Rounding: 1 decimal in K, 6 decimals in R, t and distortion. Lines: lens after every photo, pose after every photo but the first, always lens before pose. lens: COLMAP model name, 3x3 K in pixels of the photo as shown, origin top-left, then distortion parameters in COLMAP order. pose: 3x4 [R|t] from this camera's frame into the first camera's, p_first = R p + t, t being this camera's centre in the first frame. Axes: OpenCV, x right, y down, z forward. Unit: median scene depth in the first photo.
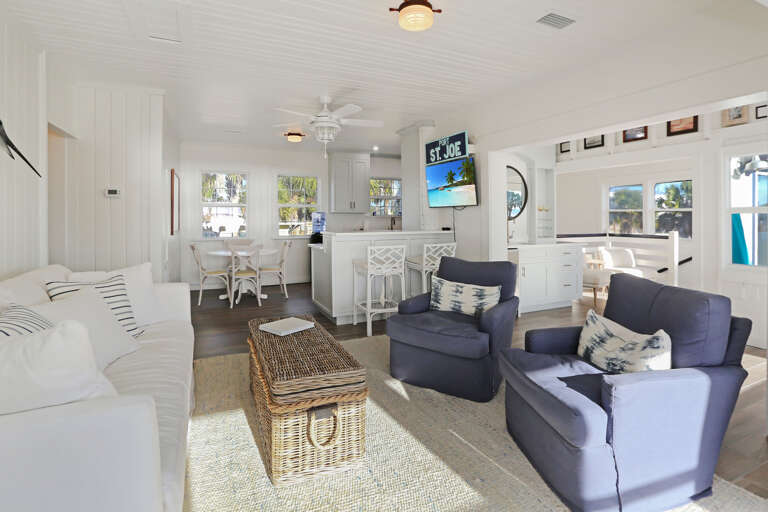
lens RADIAL K [[391.4, 0, 385.1], [0, 391.4, 212.0], [0, 0, 1]] dist [-0.000302, 0.000712]
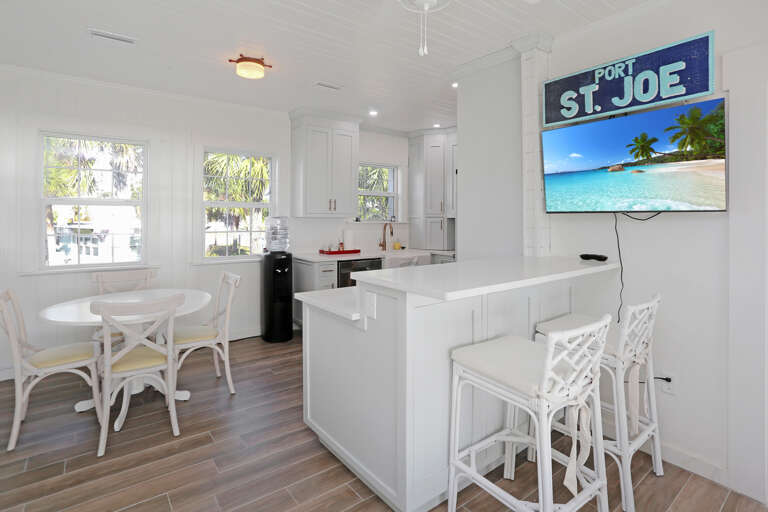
lens RADIAL K [[398.3, 0, 380.7], [0, 398.3, 212.6], [0, 0, 1]] dist [-0.009496, 0.000763]
pose [[0.979842, 0.003677, 0.199739, -0.227719], [-0.004305, 0.999987, 0.002709, -0.013604], [-0.199726, -0.003515, 0.979845, 0.641266]]
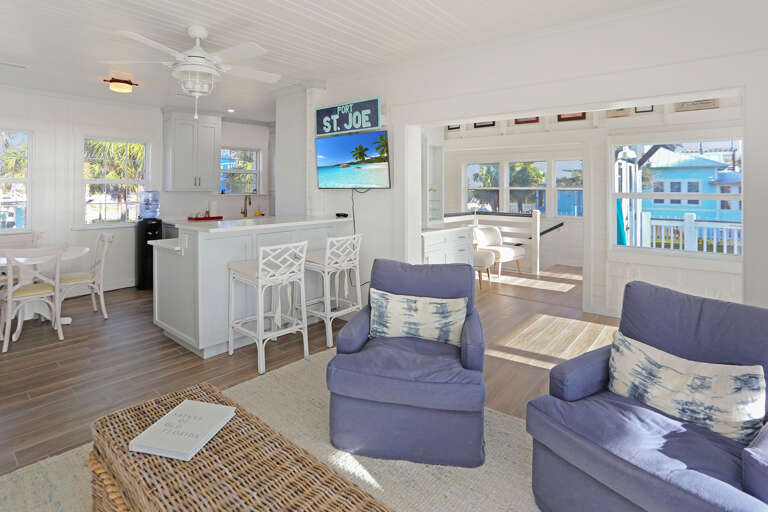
lens RADIAL K [[399.7, 0, 381.3], [0, 399.7, 183.0], [0, 0, 1]] dist [-0.046676, 0.022711]
pose [[0.909553, 0.005065, 0.415558, -0.132595], [-0.005441, 0.999985, -0.000279, -0.027654], [-0.415553, -0.002007, 0.909567, 0.233572]]
